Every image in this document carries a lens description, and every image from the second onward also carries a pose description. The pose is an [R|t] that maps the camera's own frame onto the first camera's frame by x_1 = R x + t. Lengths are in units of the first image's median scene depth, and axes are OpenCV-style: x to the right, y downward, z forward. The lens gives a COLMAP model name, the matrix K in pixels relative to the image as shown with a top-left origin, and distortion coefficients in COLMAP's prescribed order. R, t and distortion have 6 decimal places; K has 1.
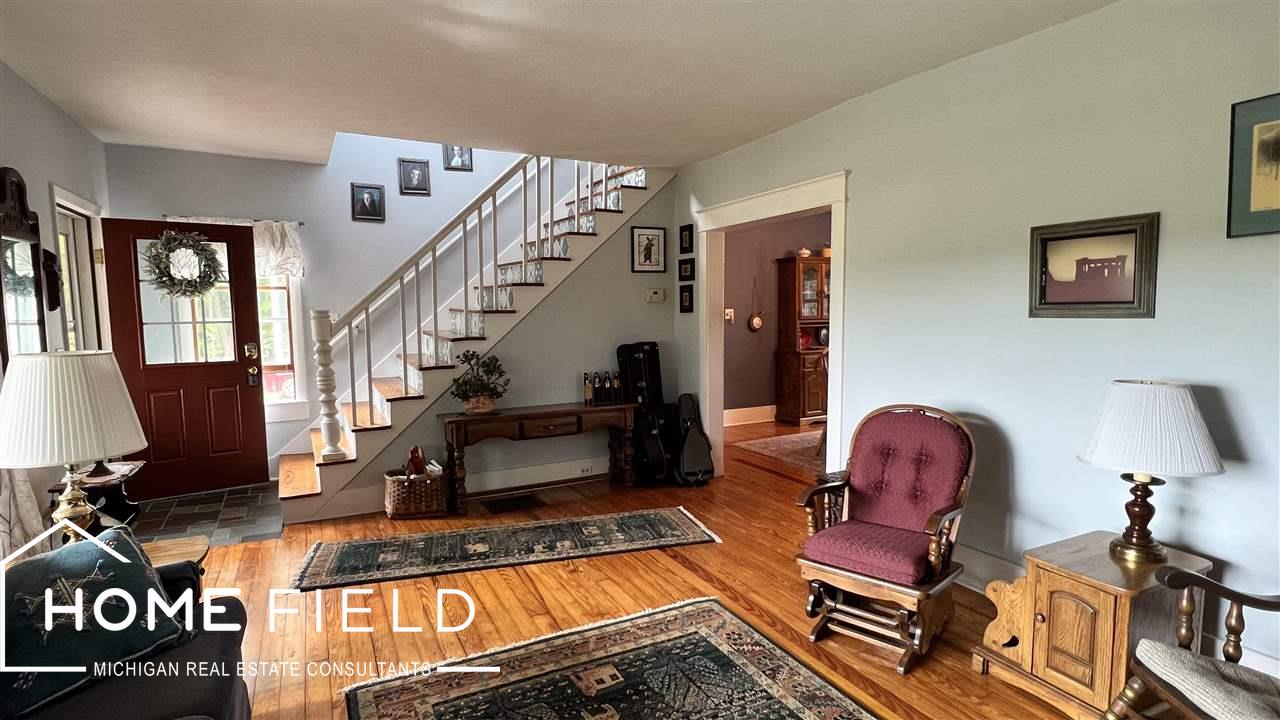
lens RADIAL K [[615.6, 0, 640.0], [0, 615.6, 360.0], [0, 0, 1]] dist [-0.015849, -0.000144]
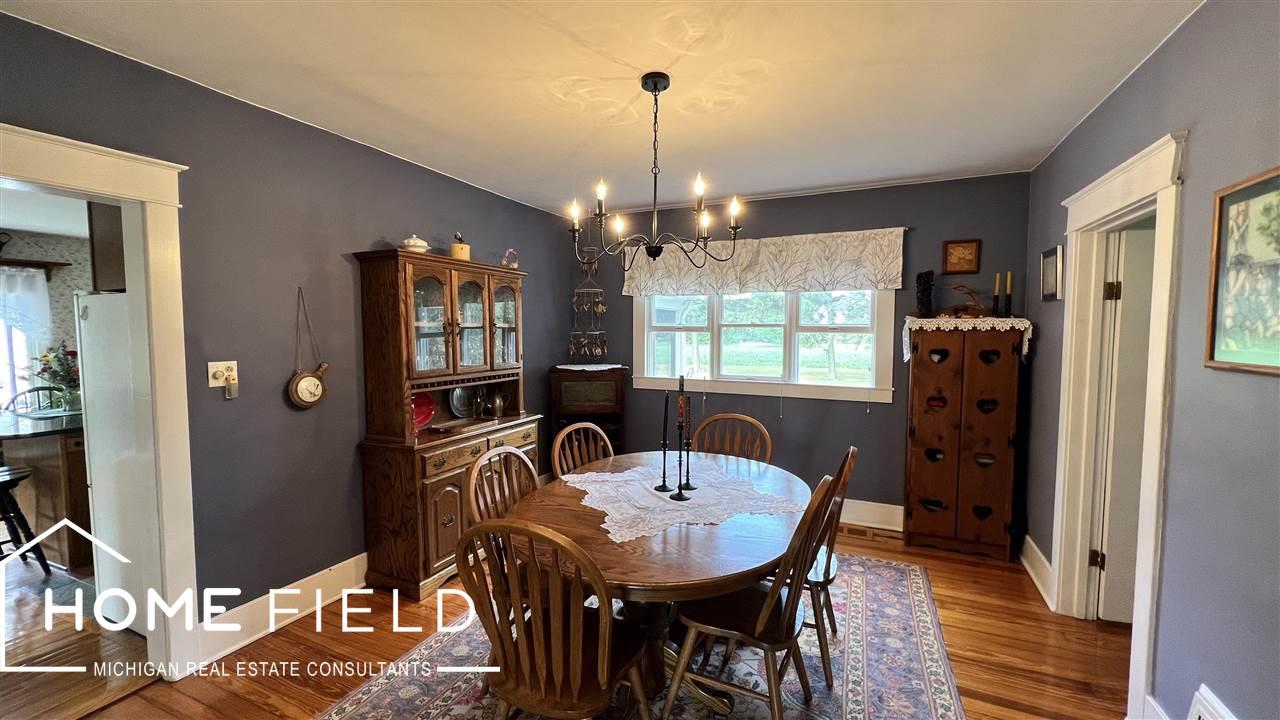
lens RADIAL K [[512.8, 0, 640.0], [0, 512.8, 360.0], [0, 0, 1]] dist [-0.001618, 0.000282]
pose [[0.784518, -0.025964, 0.619562, 0.149422], [0.049085, 0.998588, -0.020307, -0.062798], [-0.618160, 0.046342, 0.784685, 0.561703]]
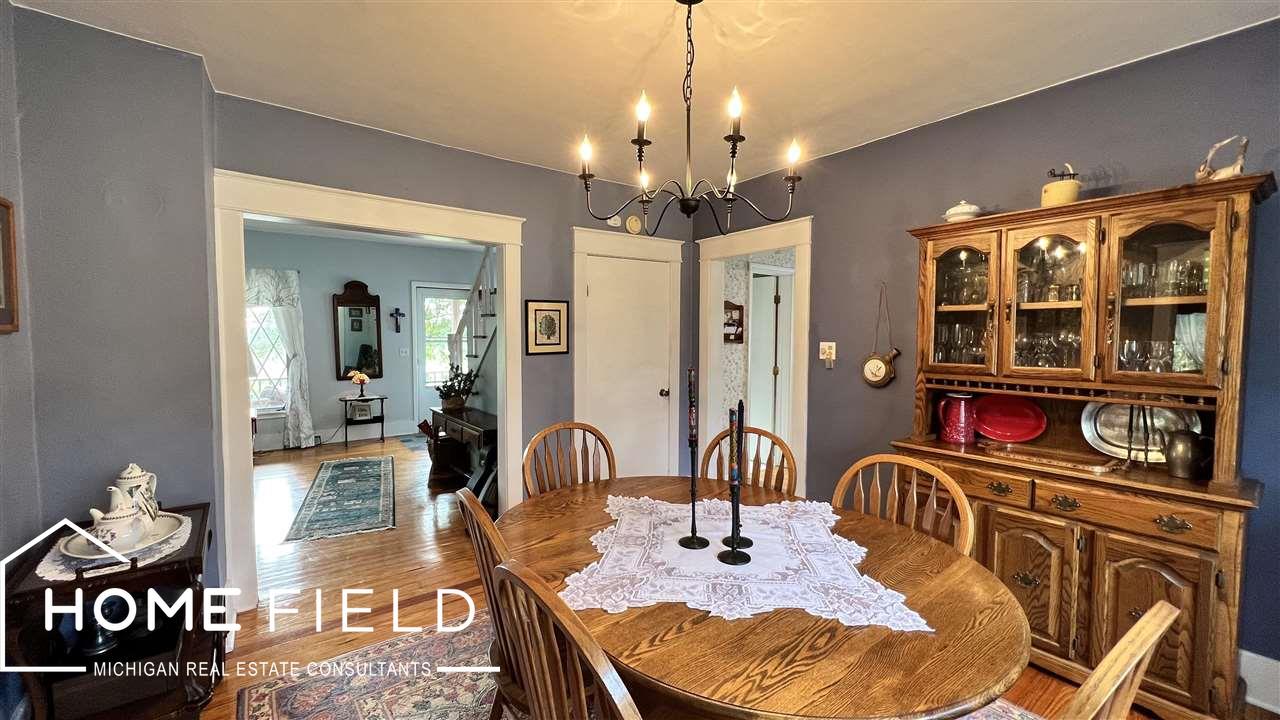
lens RADIAL K [[512.8, 0, 640.0], [0, 512.8, 360.0], [0, 0, 1]] dist [-0.001618, 0.000282]
pose [[0.175590, 0.058573, -0.982719, 0.577503], [-0.094754, 0.994599, 0.042350, -0.069030], [0.979893, 0.085680, 0.180191, 0.731054]]
